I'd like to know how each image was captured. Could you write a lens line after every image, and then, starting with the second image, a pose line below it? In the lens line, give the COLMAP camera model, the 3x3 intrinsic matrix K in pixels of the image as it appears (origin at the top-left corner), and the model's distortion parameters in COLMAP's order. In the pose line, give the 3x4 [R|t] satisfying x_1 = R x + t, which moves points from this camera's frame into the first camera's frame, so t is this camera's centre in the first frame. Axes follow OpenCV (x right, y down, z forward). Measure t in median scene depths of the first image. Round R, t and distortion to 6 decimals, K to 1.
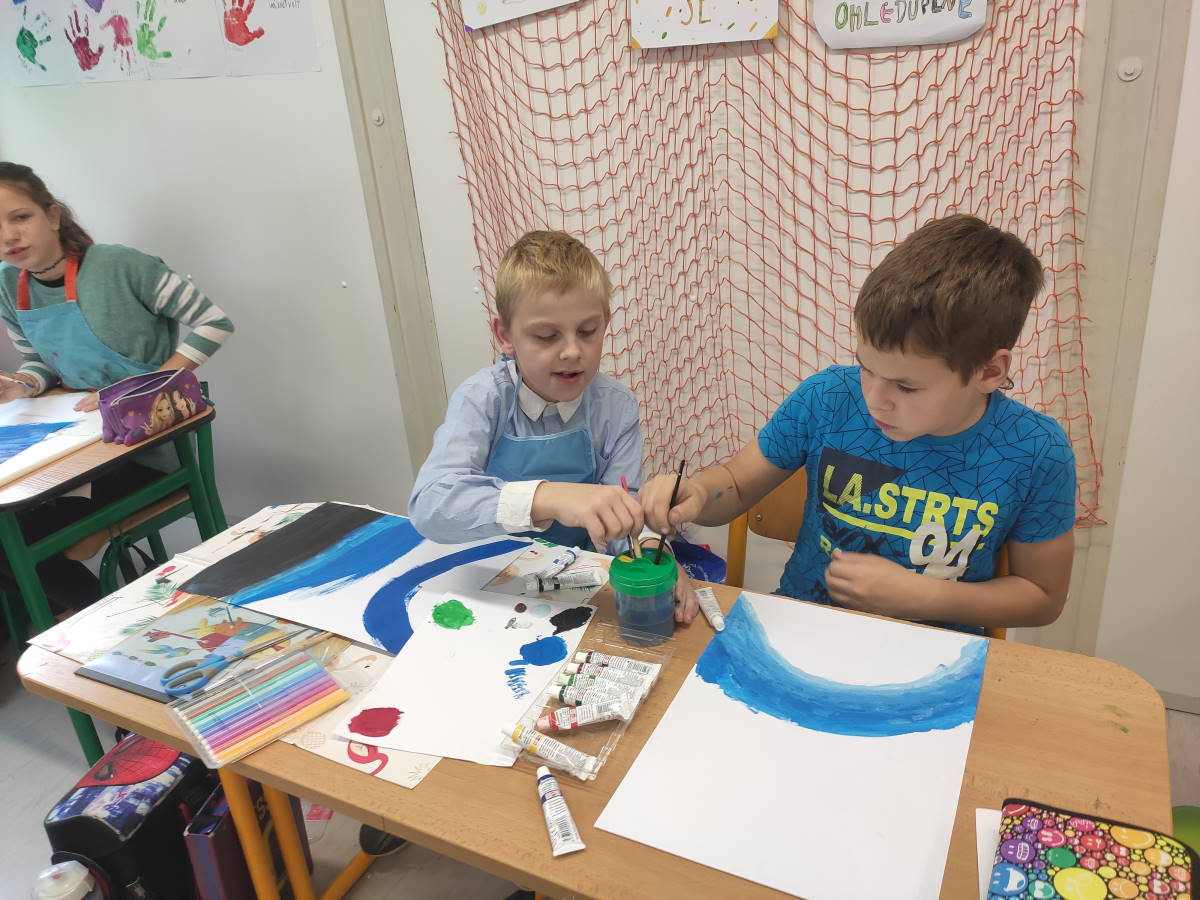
lens RADIAL K [[909.6, 0, 600.3], [0, 909.6, 448.5], [0, 0, 1]] dist [-0.006460, -0.002262]
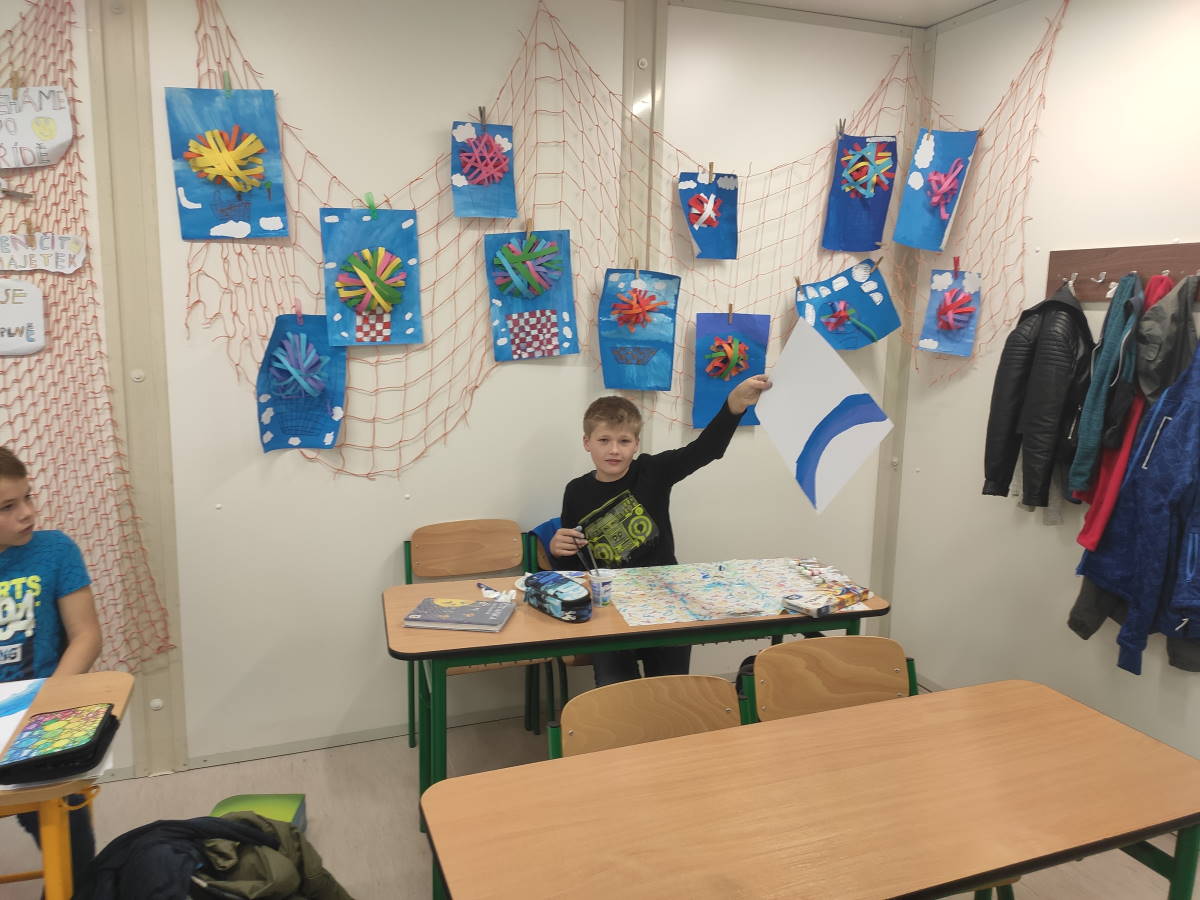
lens RADIAL K [[909.6, 0, 599.0], [0, 909.6, 451.5], [0, 0, 1]] dist [-0.006460, -0.002262]
pose [[0.675429, -0.010446, 0.737351, -0.109612], [0.236780, 0.950026, -0.203437, 0.279207], [-0.698378, 0.311997, 0.644148, -0.684361]]
